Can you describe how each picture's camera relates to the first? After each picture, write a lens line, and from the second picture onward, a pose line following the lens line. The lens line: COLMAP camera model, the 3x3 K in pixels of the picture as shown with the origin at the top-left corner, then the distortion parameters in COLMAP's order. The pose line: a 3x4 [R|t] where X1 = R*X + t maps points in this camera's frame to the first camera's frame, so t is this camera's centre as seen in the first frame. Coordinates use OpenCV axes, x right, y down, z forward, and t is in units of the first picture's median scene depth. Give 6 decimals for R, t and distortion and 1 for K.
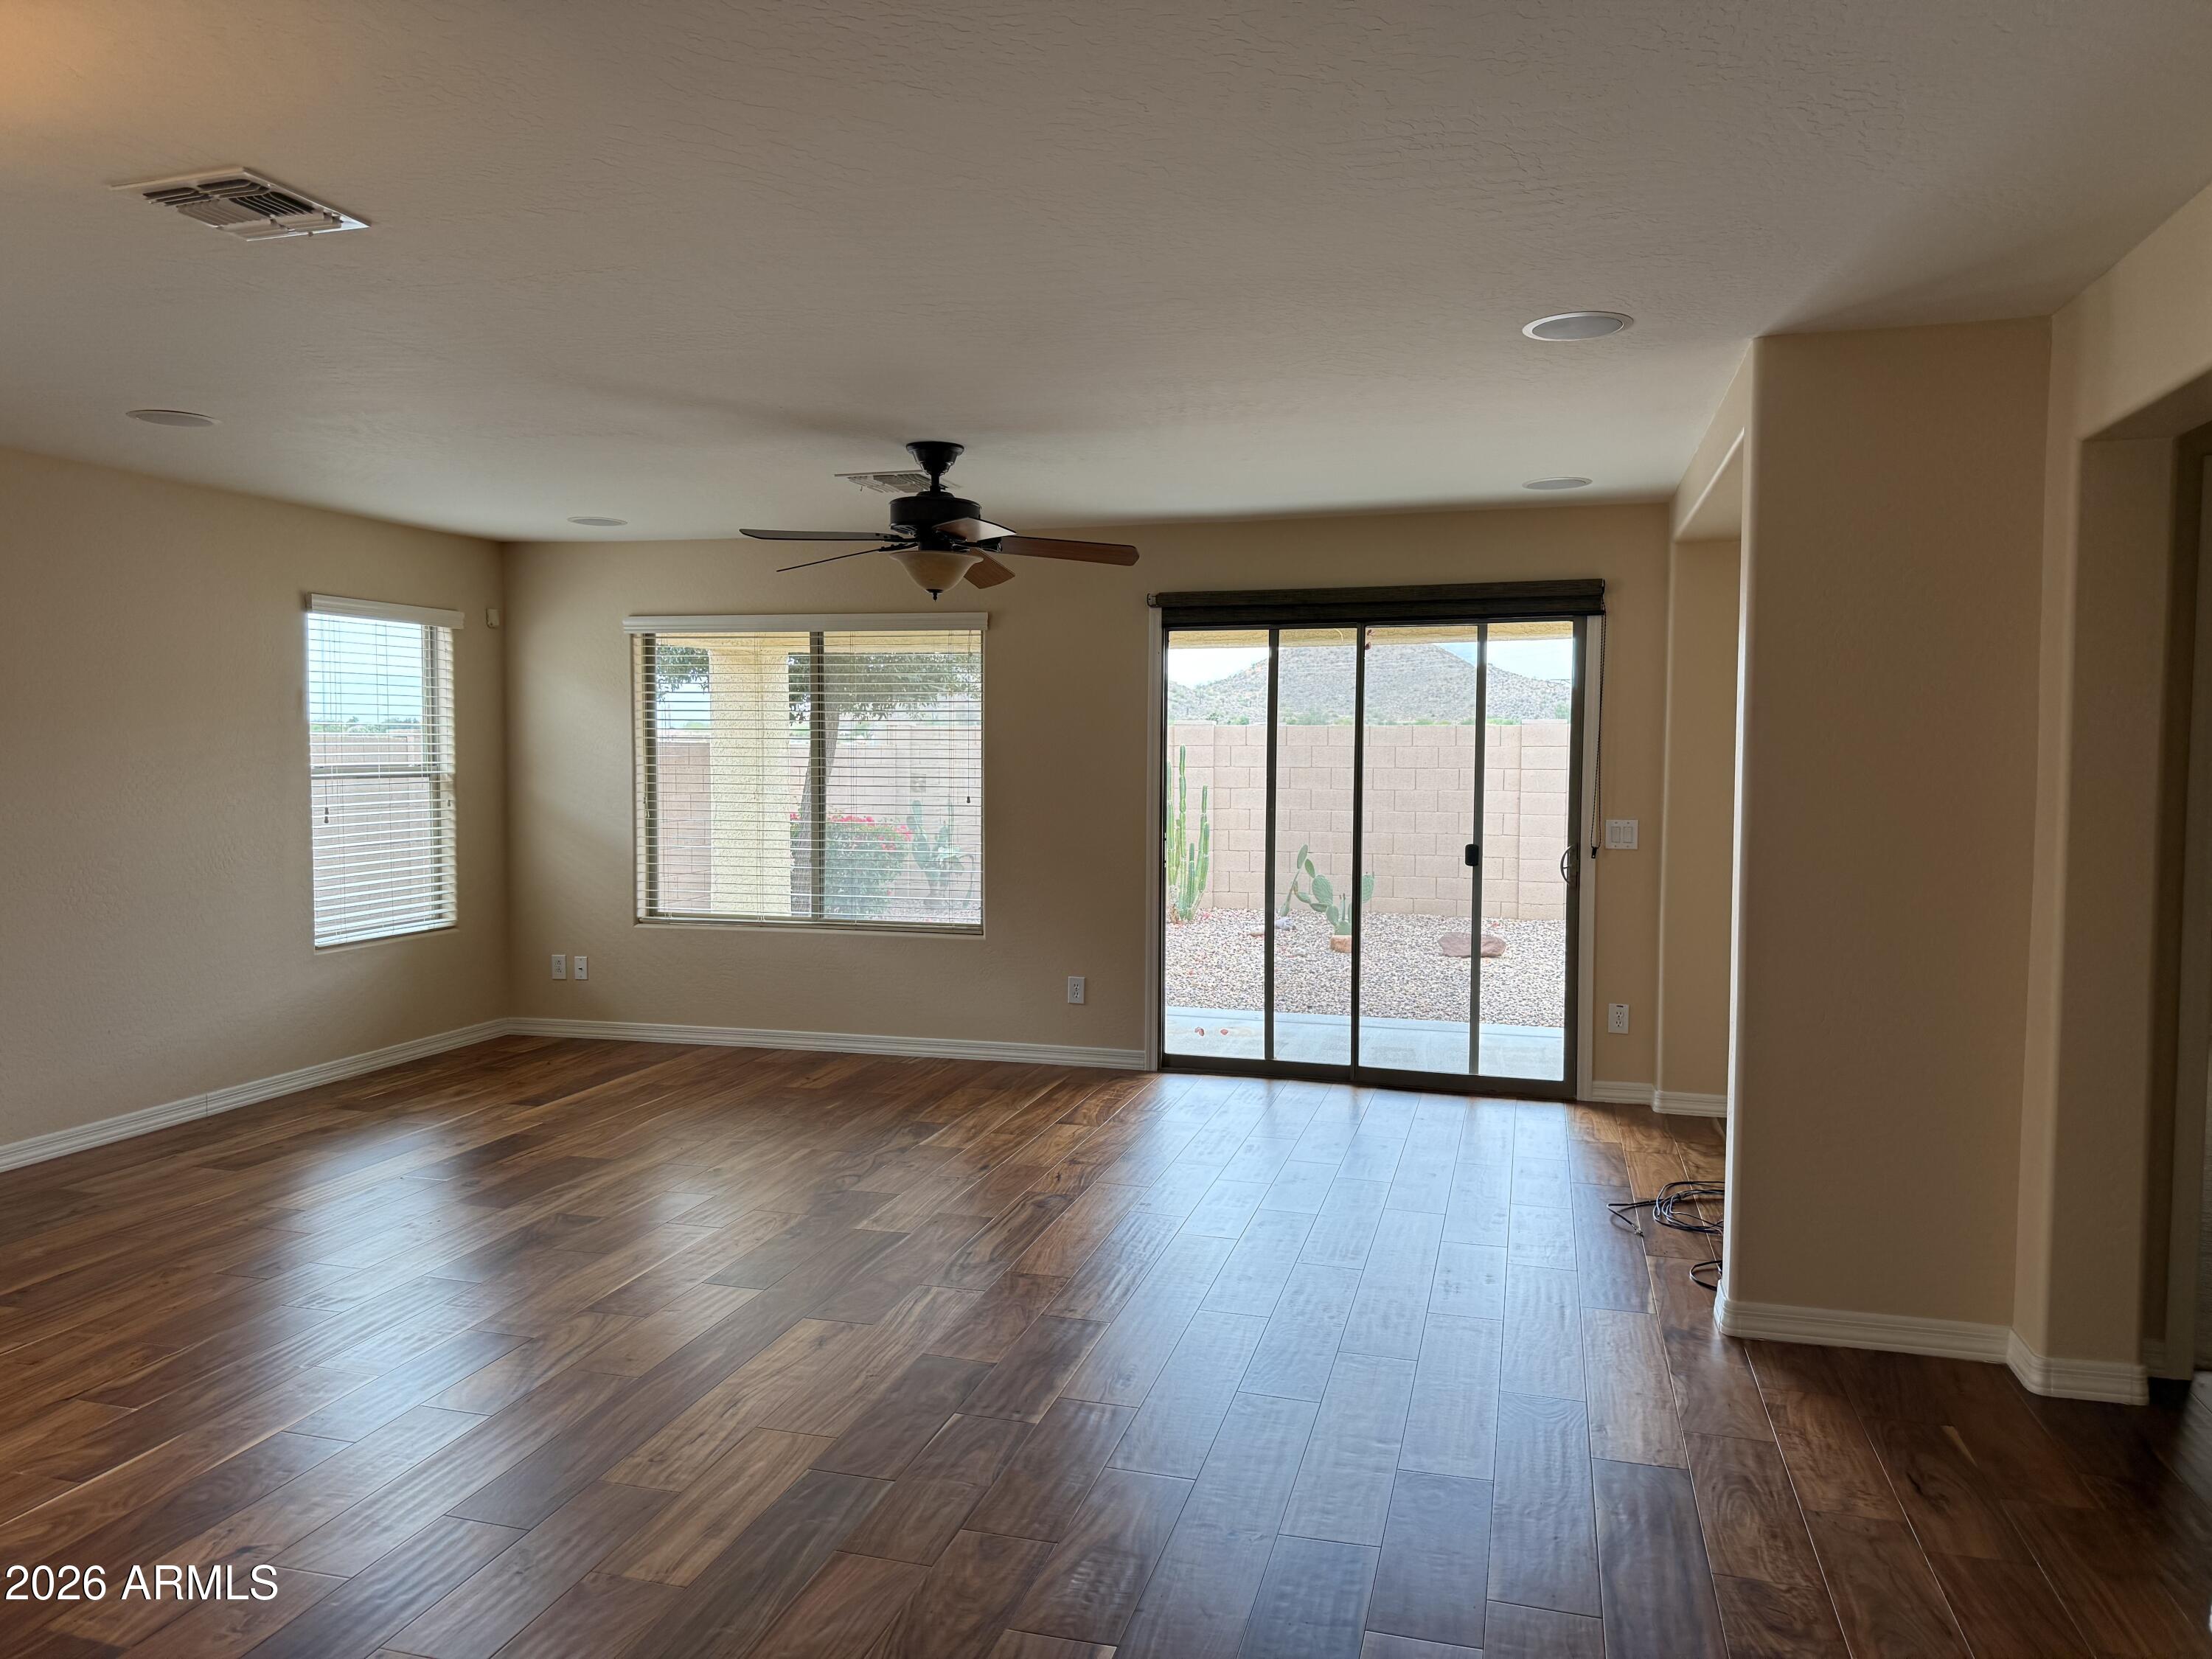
lens RADIAL K [[1606.3, 0, 1132.3], [0, 1606.3, 815.6], [0, 0, 1]] dist [0.081175, -0.093755]
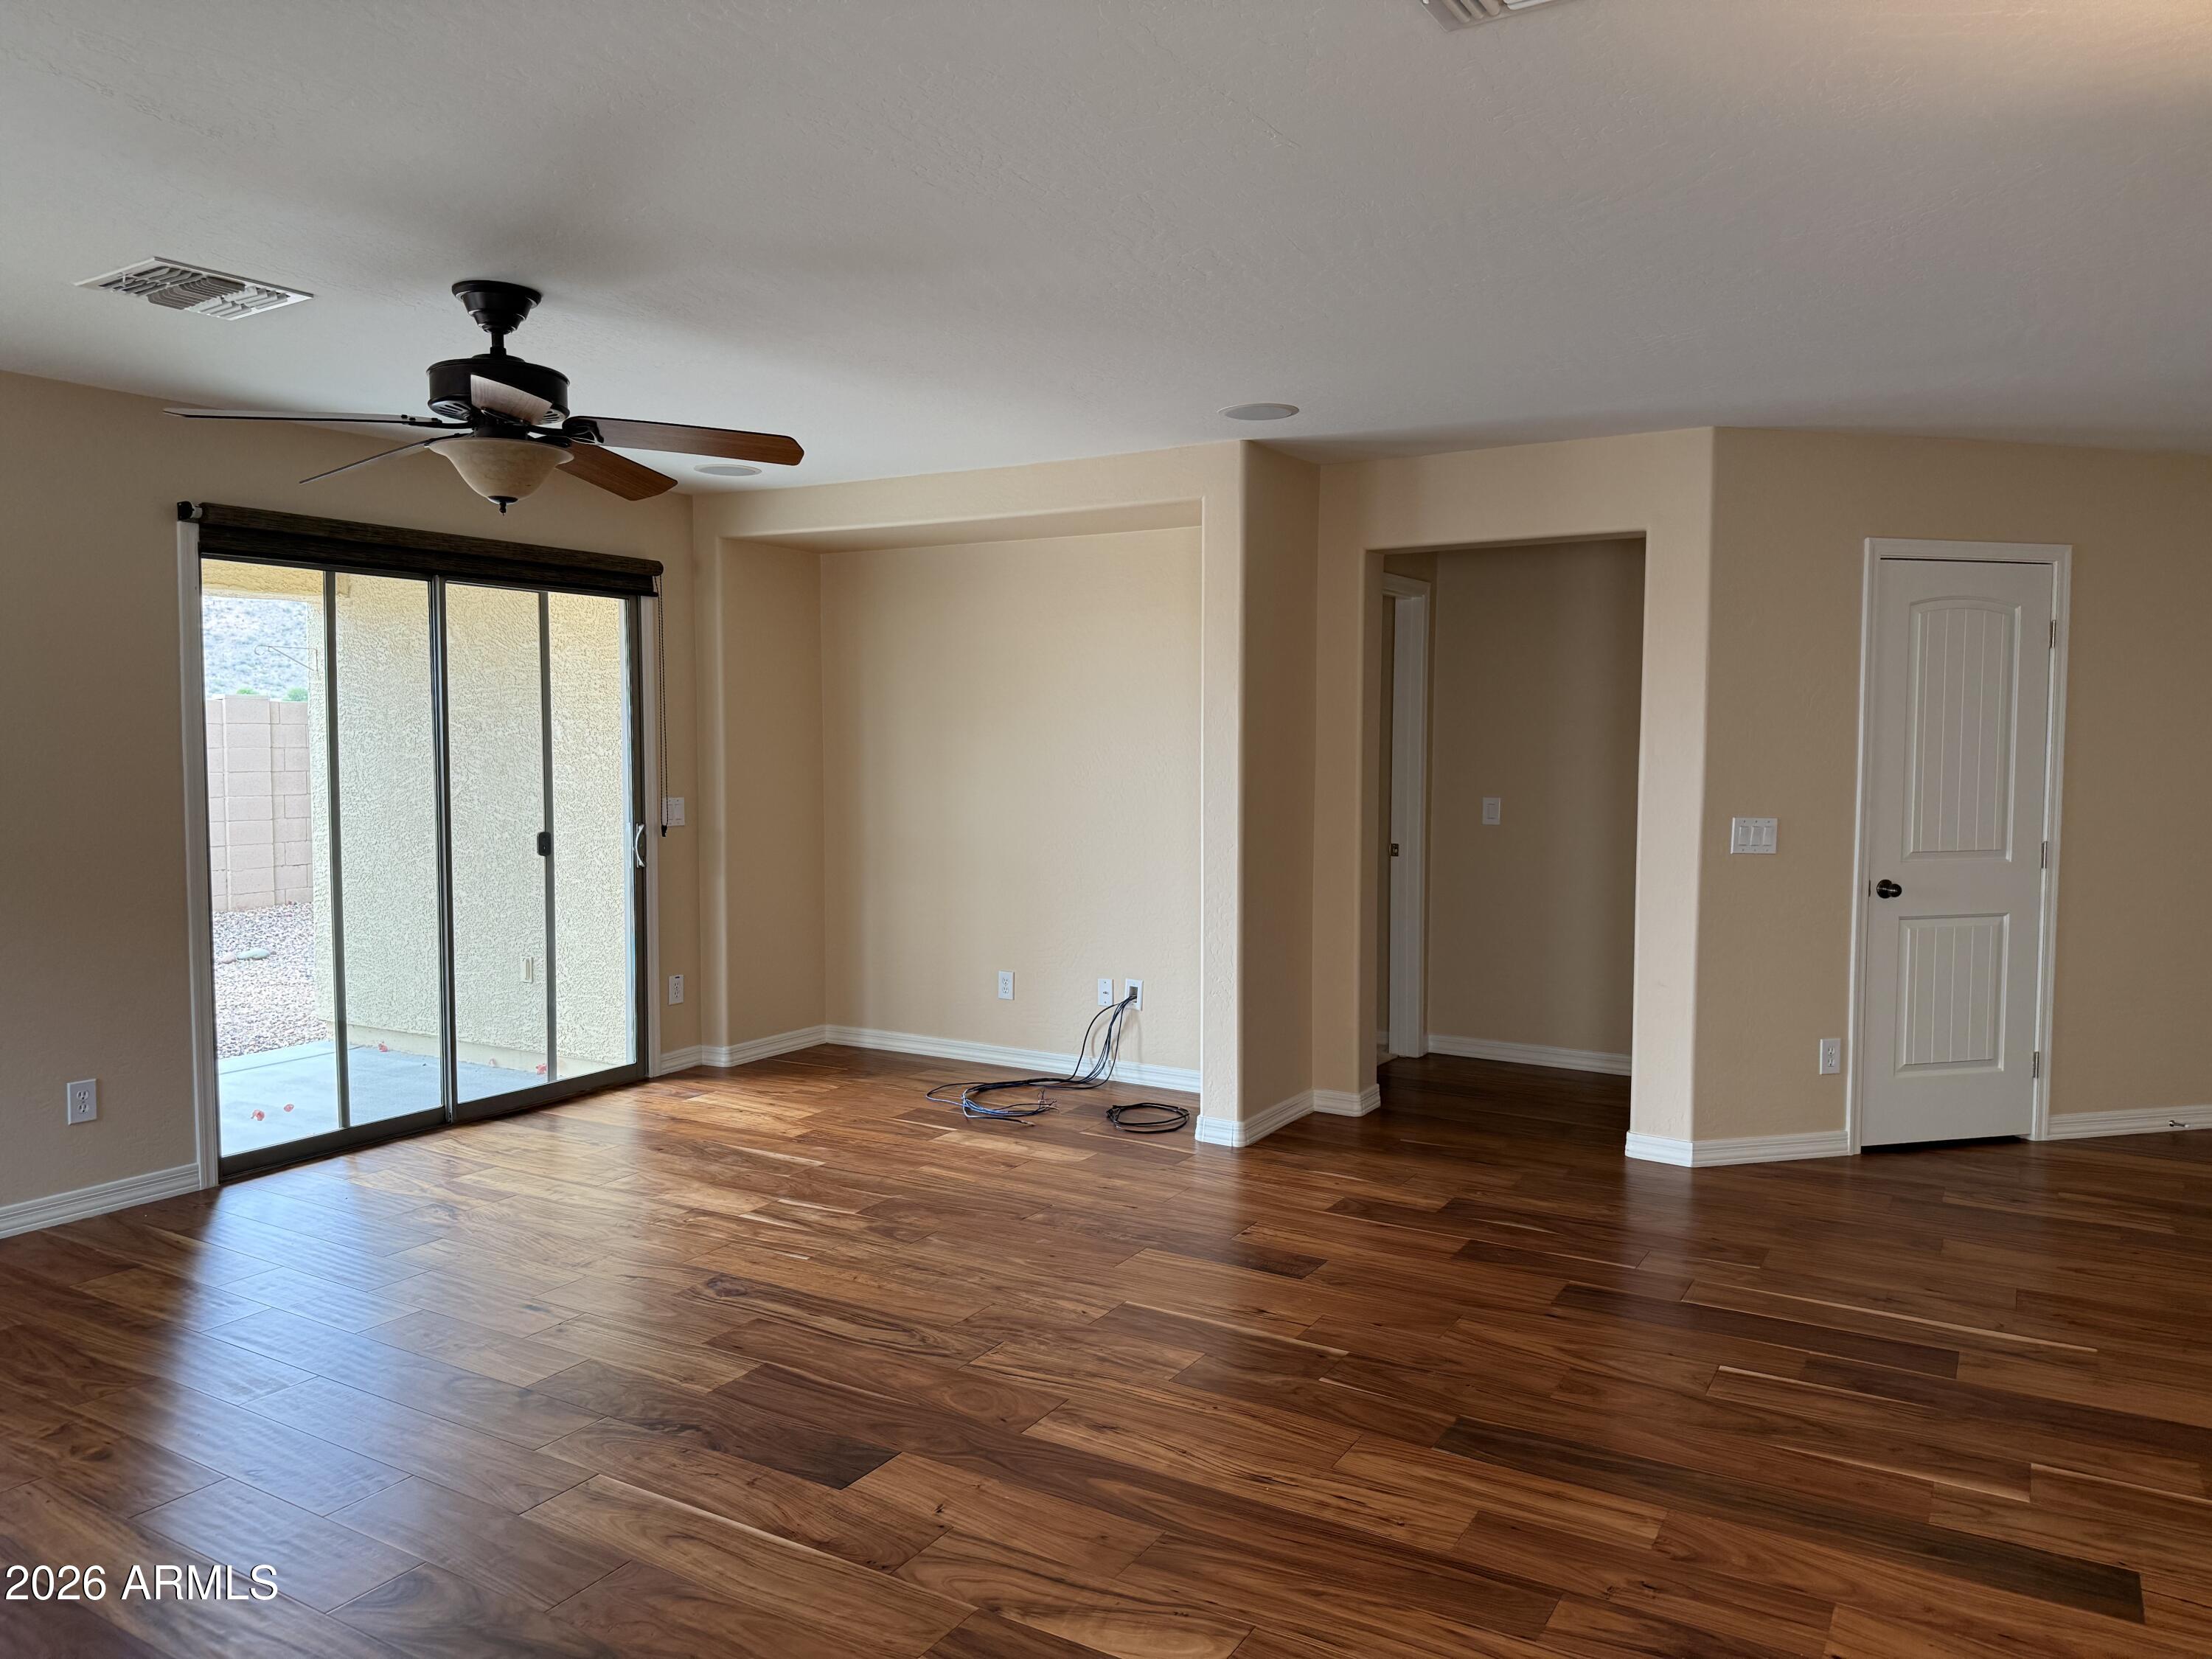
lens RADIAL K [[1606.3, 0, 1063.5], [0, 1606.3, 804.3], [0, 0, 1]] dist [0.081175, -0.093755]
pose [[0.248338, -0.047390, 0.967514, -0.558989], [0.042450, 0.998375, 0.038006, -0.018829], [-0.967743, 0.031632, 0.249946, 0.445591]]
